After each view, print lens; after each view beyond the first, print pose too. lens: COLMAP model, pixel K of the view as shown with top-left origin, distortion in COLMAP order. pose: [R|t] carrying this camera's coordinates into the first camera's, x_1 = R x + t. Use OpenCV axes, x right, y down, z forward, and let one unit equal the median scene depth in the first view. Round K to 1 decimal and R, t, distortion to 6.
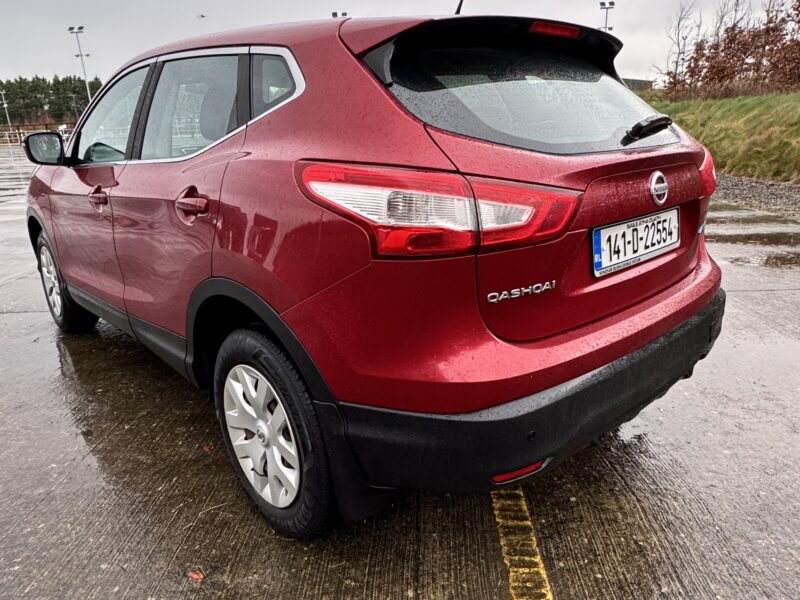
lens RADIAL K [[568.9, 0, 399.9], [0, 568.9, 299.6], [0, 0, 1]] dist [-0.003386, -0.008046]
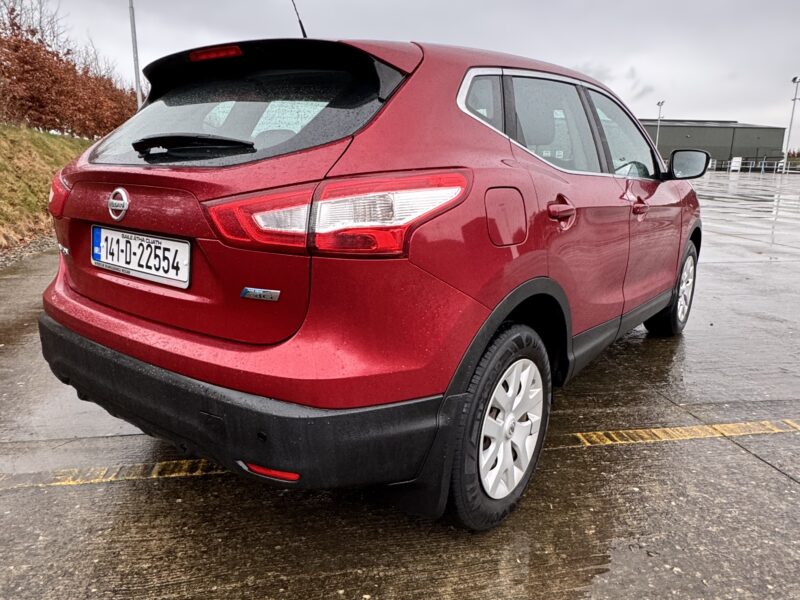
lens RADIAL K [[568.9, 0, 395.3], [0, 568.9, 296.5], [0, 0, 1]] dist [-0.003386, -0.008046]
pose [[0.180838, 0.265235, -0.947073, 1.529483], [-0.309892, 0.929266, 0.201076, -0.394785], [0.933416, 0.257128, 0.250241, 1.233004]]
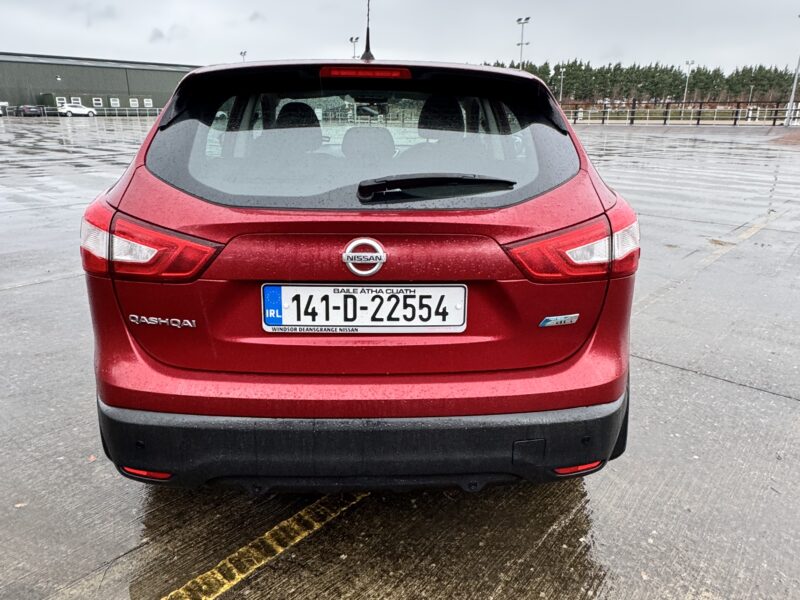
lens RADIAL K [[568.9, 0, 395.4], [0, 568.9, 299.4], [0, 0, 1]] dist [-0.003386, -0.008046]
pose [[0.759250, 0.239883, -0.604975, 1.033360], [-0.225588, 0.968963, 0.101094, -0.229312], [0.610450, 0.059720, 0.789800, 0.325291]]
